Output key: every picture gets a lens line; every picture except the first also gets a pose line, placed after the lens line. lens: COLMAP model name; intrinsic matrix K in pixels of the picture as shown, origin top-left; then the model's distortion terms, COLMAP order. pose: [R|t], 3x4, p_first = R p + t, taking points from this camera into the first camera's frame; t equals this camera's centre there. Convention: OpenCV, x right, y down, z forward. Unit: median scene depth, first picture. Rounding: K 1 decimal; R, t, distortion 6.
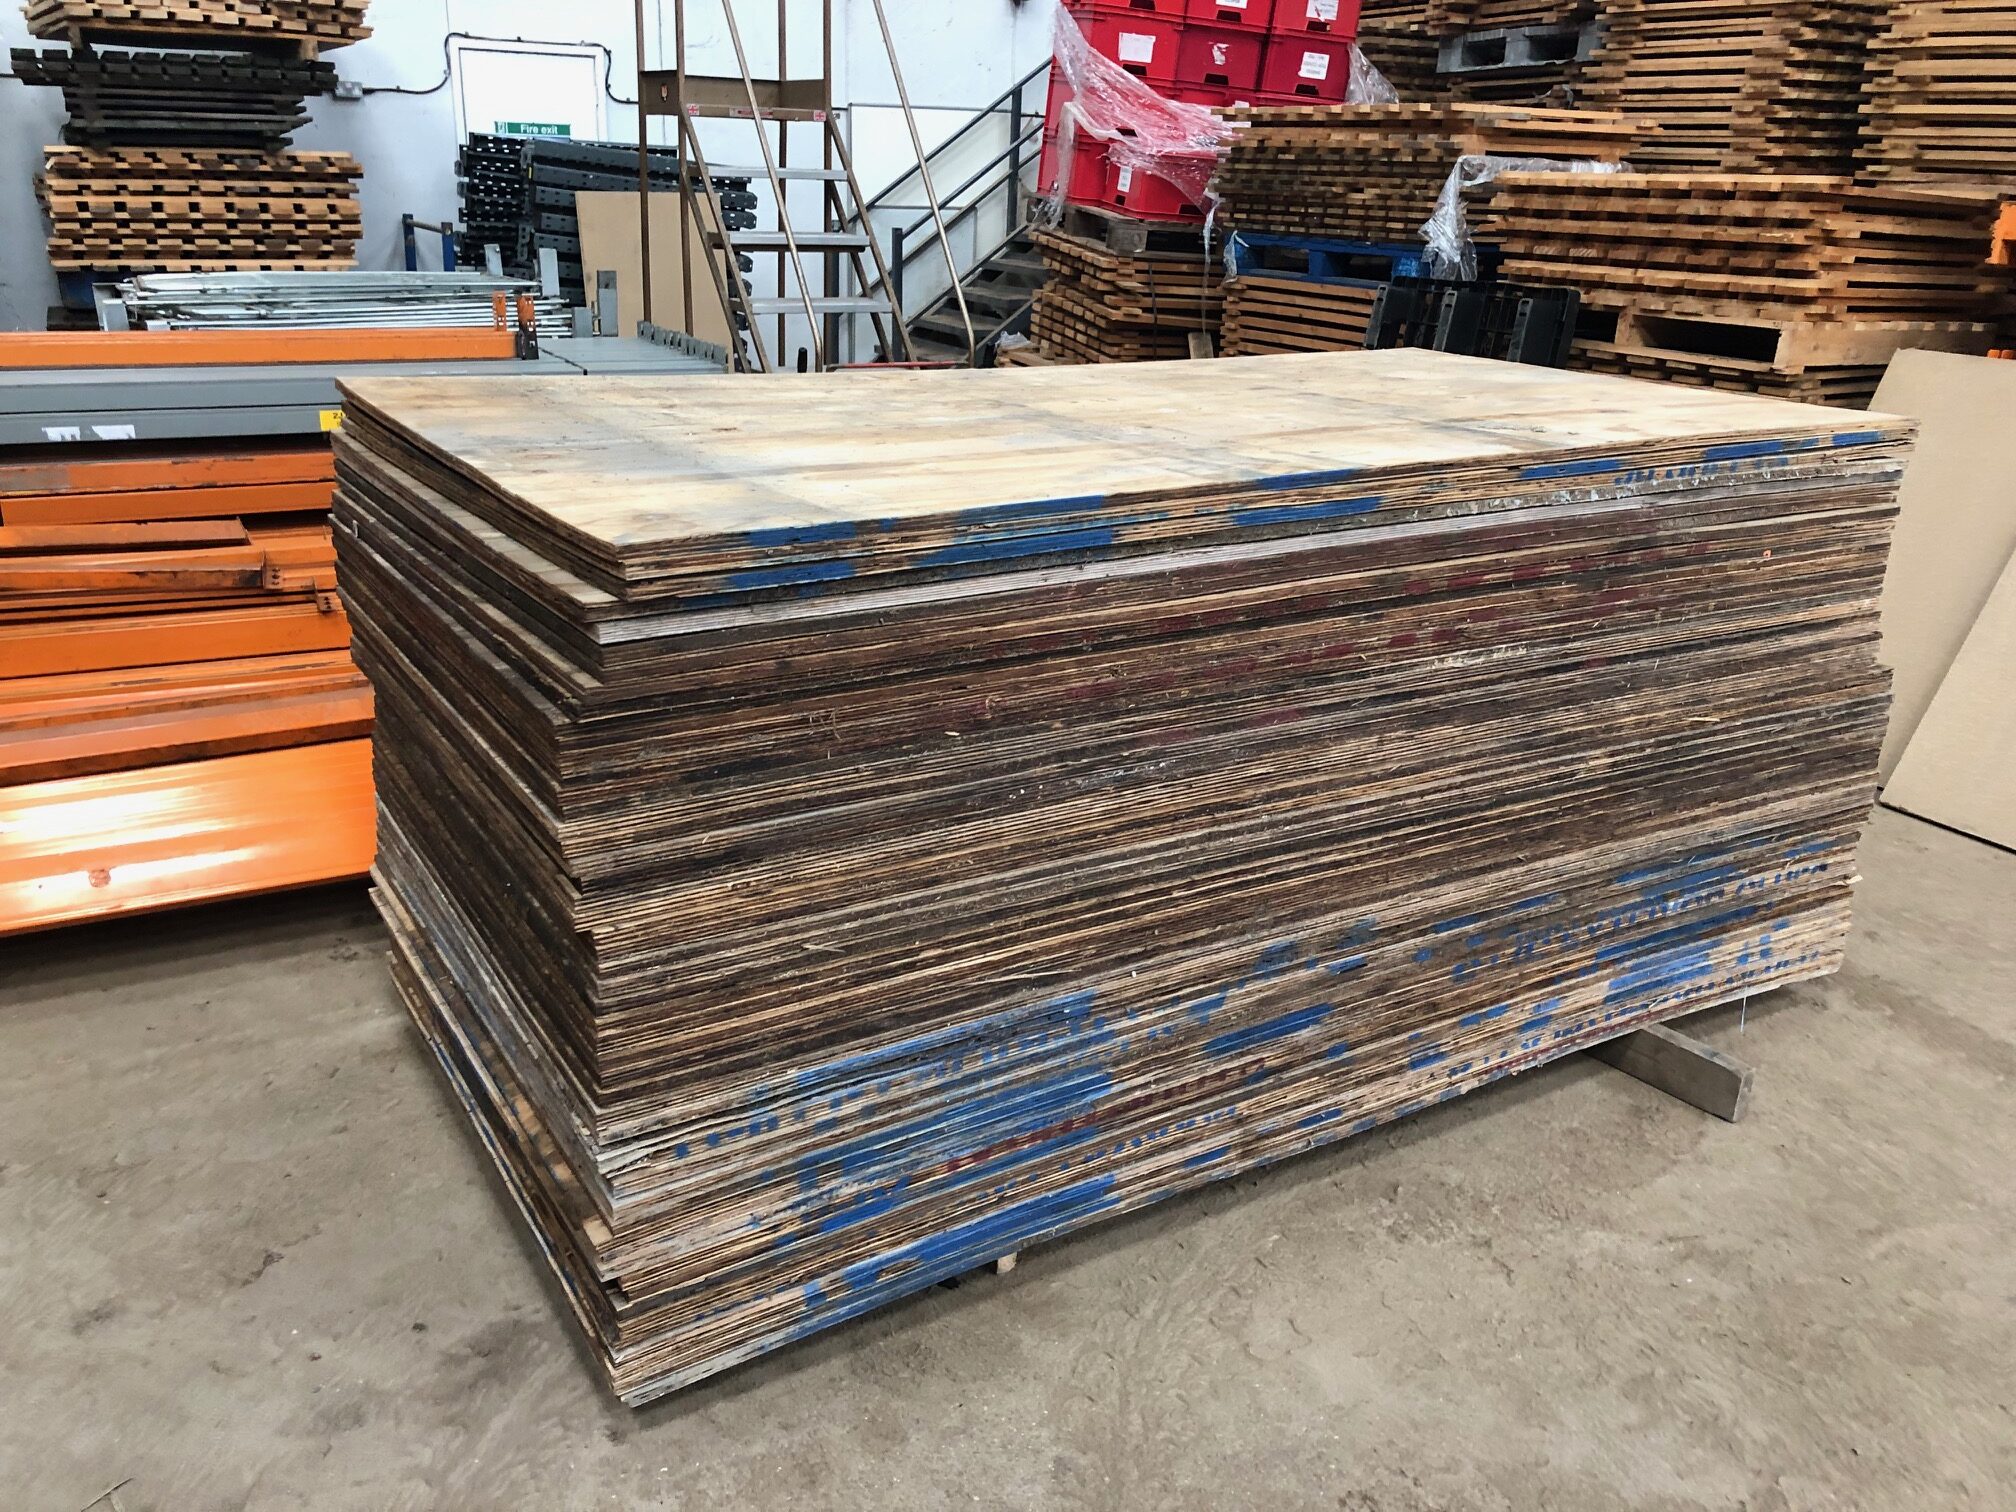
lens RADIAL K [[1646.3, 0, 1007.5], [0, 1646.3, 745.4], [0, 0, 1]] dist [0.024302, -0.005246]
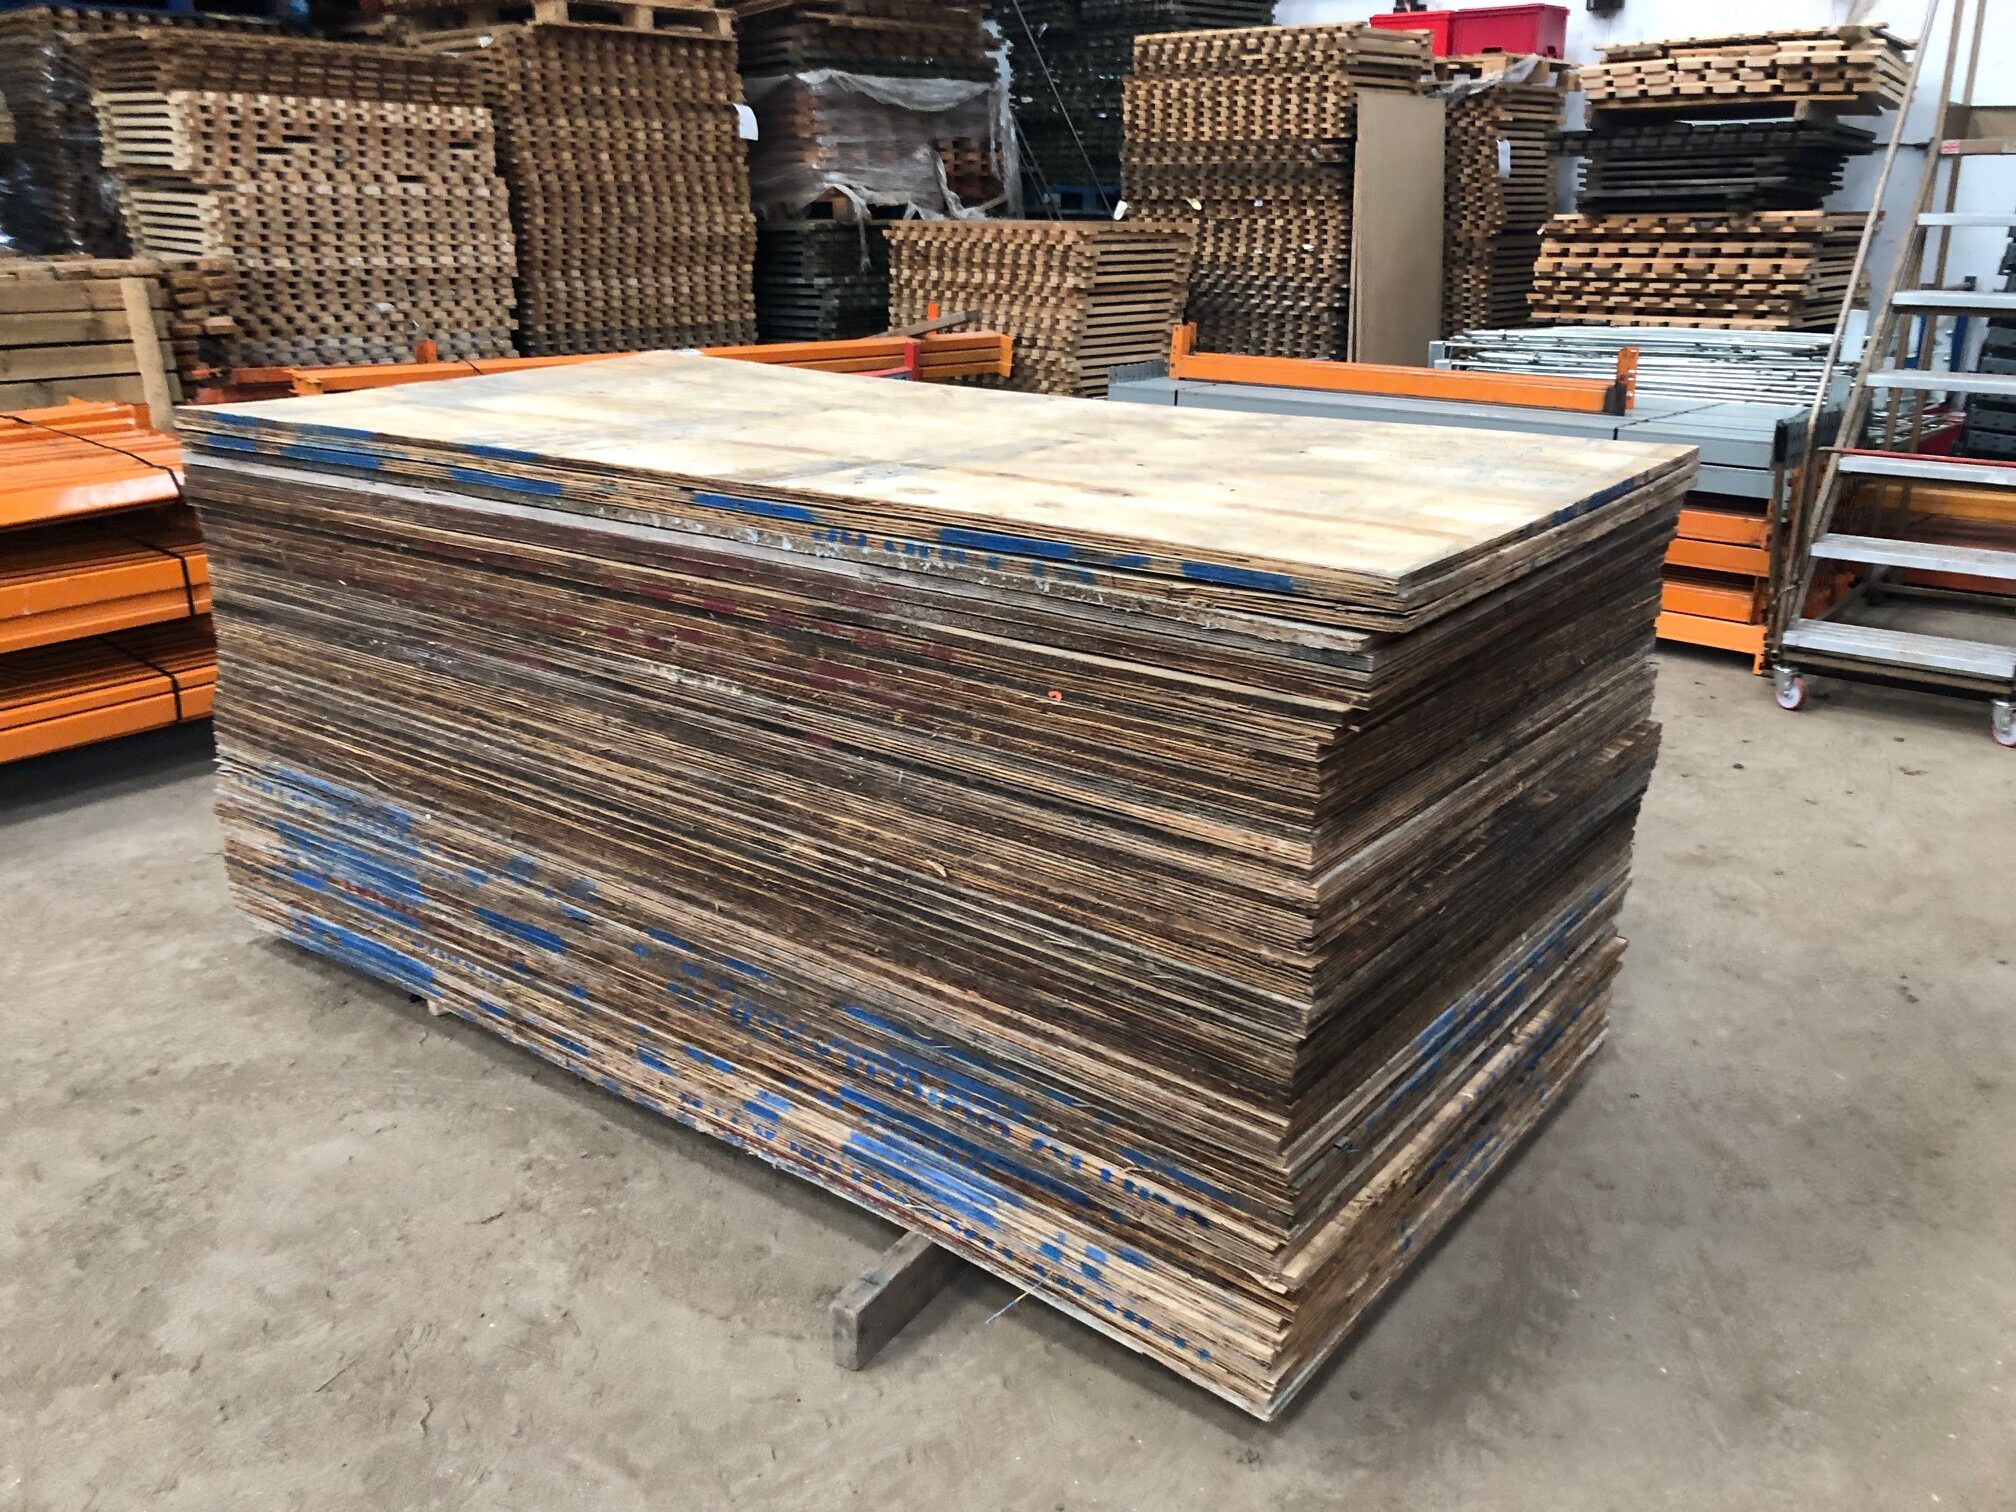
lens RADIAL K [[1653.2, 0, 1008.0], [0, 1653.2, 756.0], [0, 0, 1]] dist [0.000019, 0.041257]
pose [[0.360281, 0.269993, -0.892917, 0.605393], [-0.303167, 0.939128, 0.161642, -0.110258], [0.882206, 0.212466, 0.420203, 0.369034]]
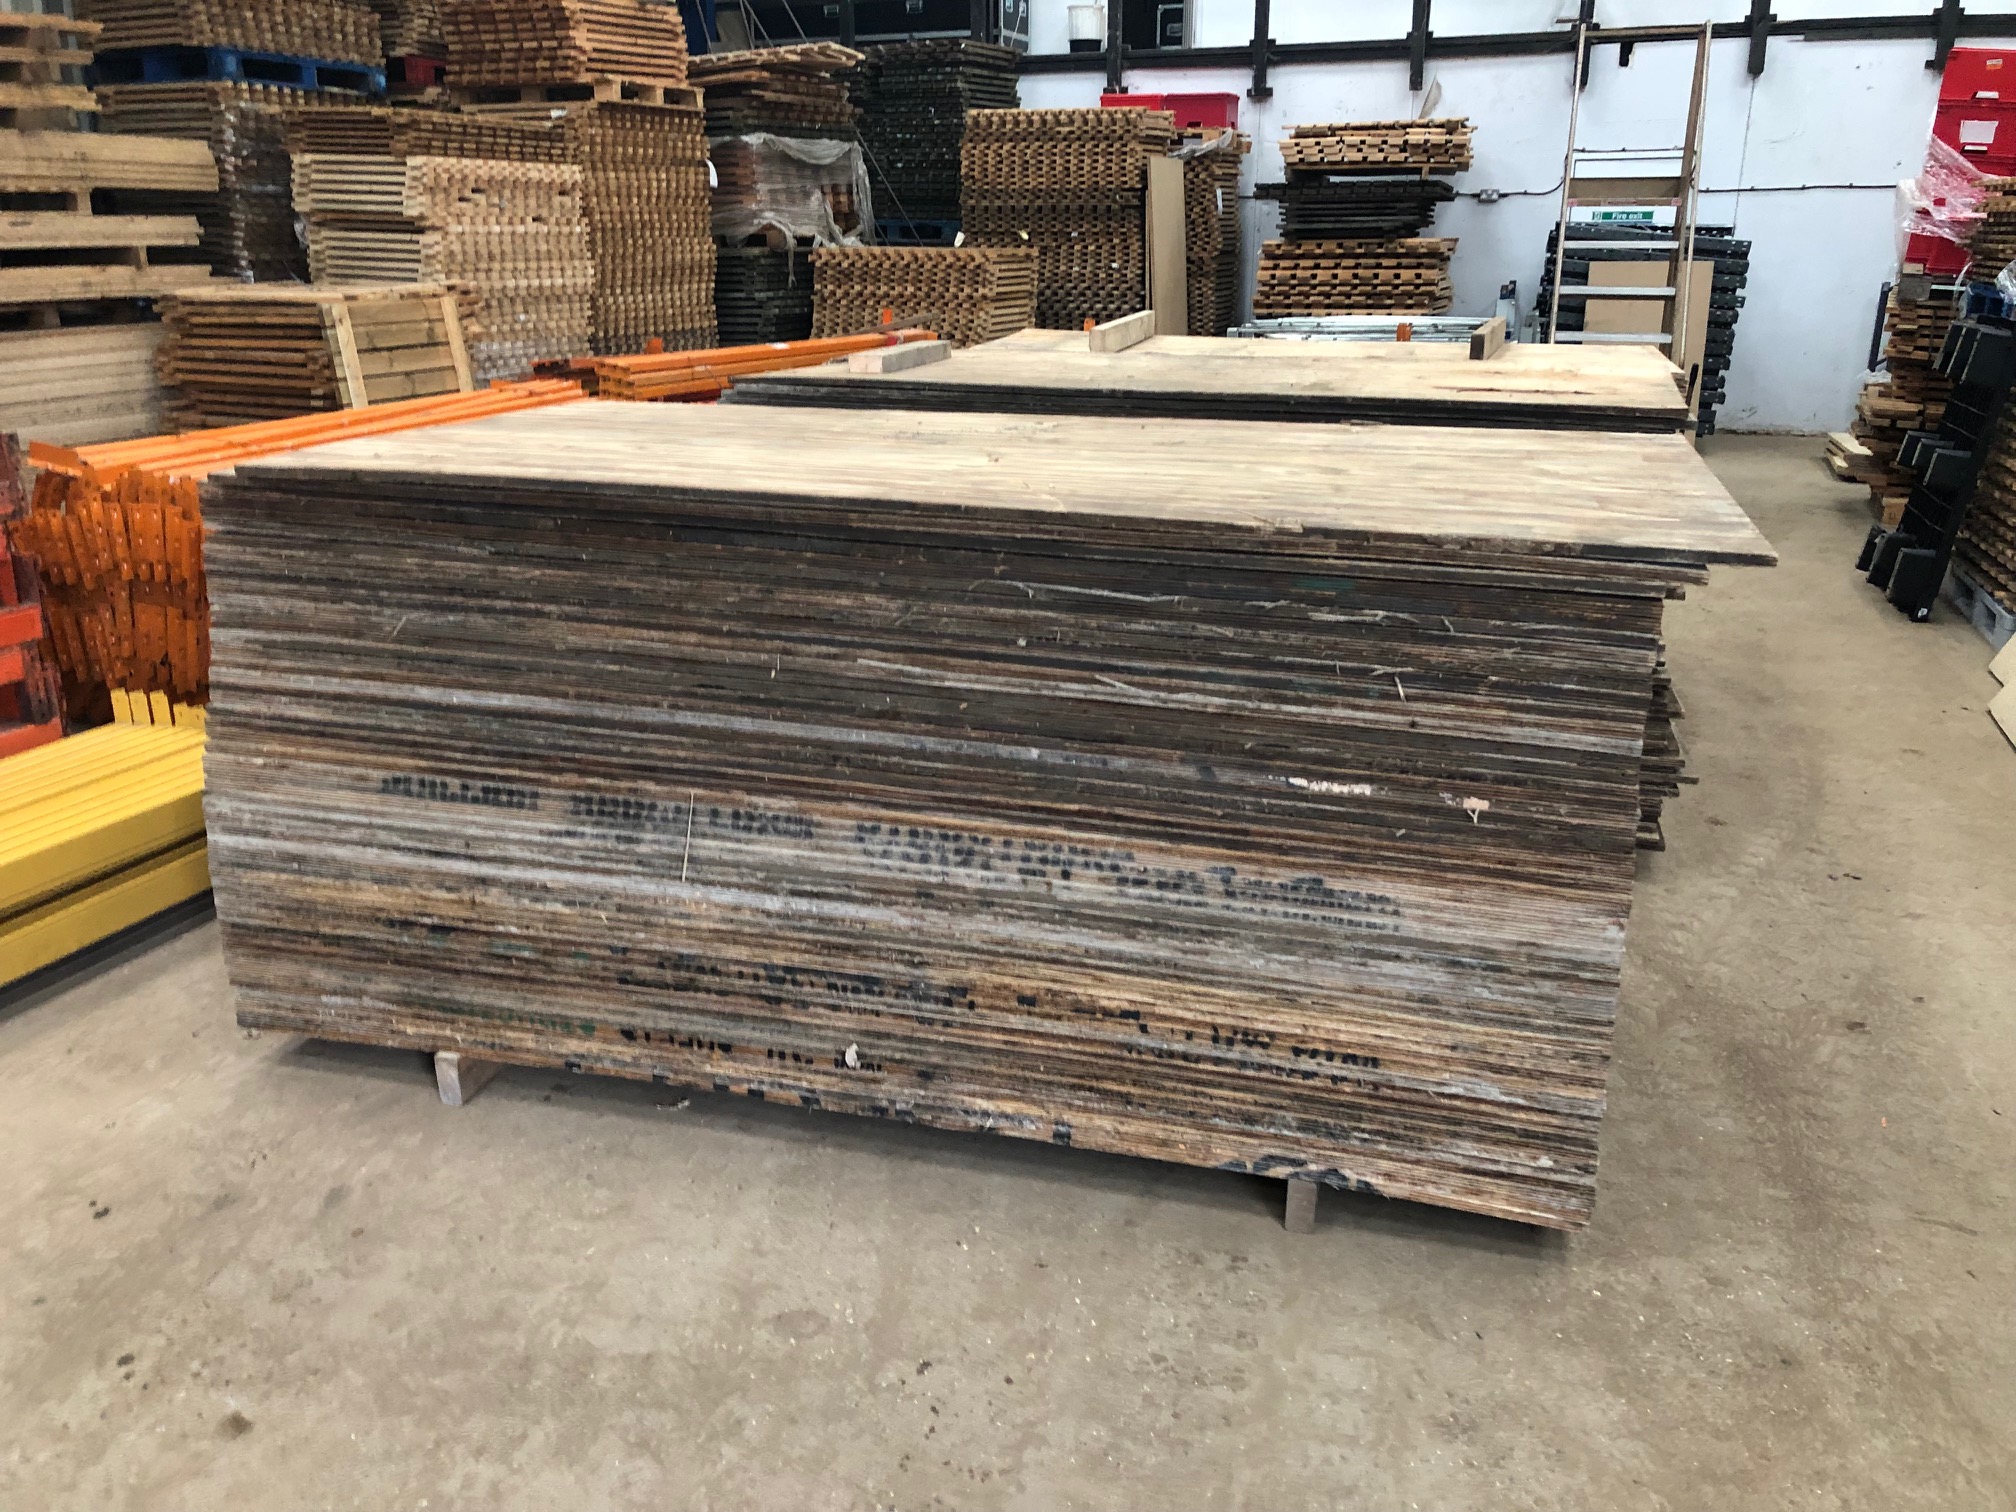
lens RADIAL K [[1646.3, 0, 1007.5], [0, 1646.3, 745.4], [0, 0, 1]] dist [0.024302, -0.005246]
pose [[0.651243, 0.201137, -0.731729, 0.822537], [-0.234688, 0.970348, 0.057855, 0.139192], [0.721668, 0.134050, 0.679136, -0.356368]]
